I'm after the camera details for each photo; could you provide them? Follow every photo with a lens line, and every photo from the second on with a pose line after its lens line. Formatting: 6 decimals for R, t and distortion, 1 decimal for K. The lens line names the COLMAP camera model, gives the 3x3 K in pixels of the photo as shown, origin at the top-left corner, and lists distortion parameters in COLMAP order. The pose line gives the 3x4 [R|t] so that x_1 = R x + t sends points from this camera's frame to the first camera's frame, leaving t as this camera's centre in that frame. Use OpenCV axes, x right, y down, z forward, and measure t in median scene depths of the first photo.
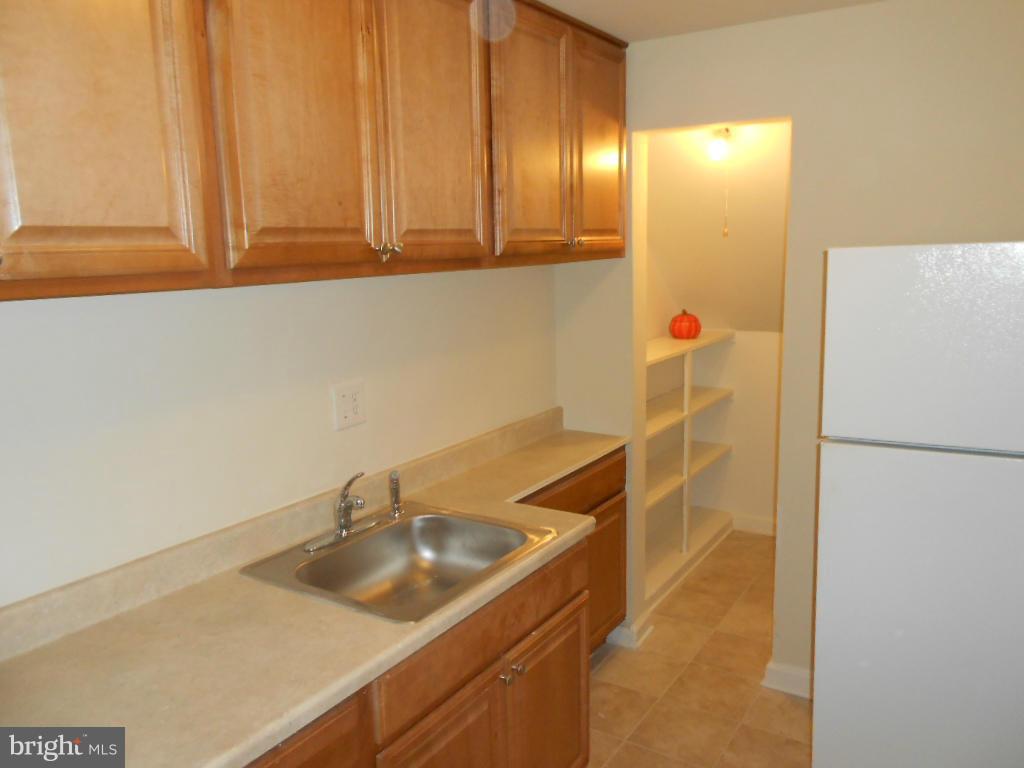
lens RADIAL K [[760.1, 0, 512.0], [0, 760.1, 384.0], [0, 0, 1]] dist [-0.013251, -0.005597]
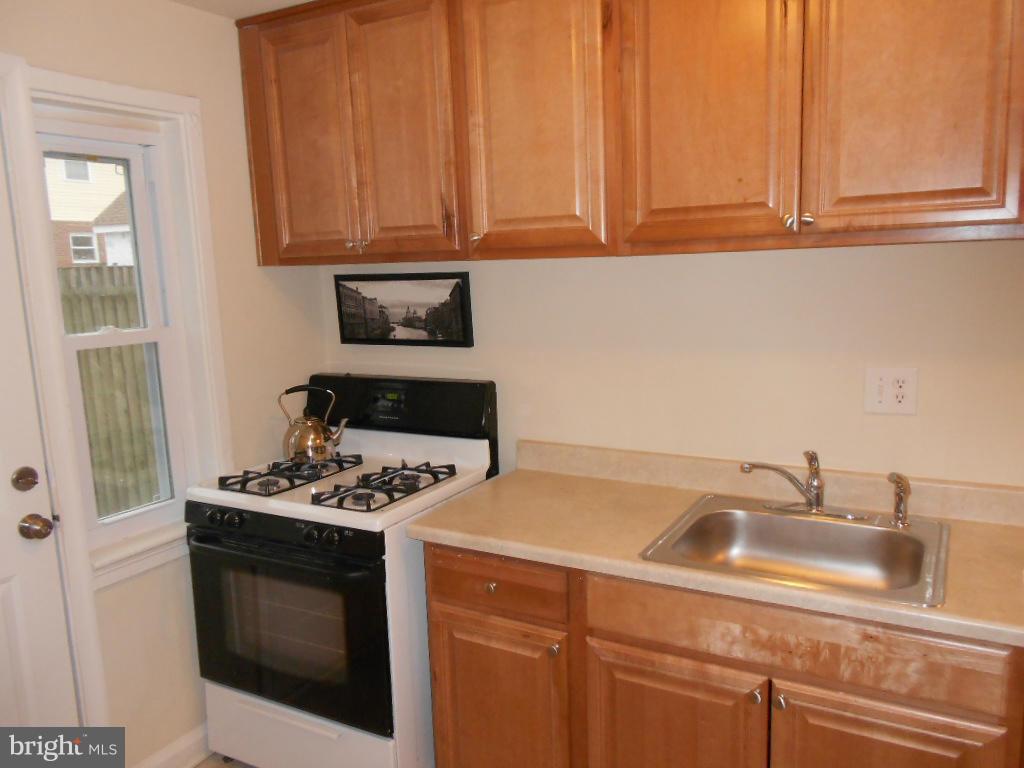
lens RADIAL K [[837.3, 0, 512.0], [0, 837.3, 384.0], [0, 0, 1]] dist [-0.001628, -0.001094]
pose [[0.083652, 0.193172, -0.977592, 1.051128], [-0.135406, 0.974135, 0.180903, -0.143814], [0.987253, 0.117239, 0.107645, 0.654406]]
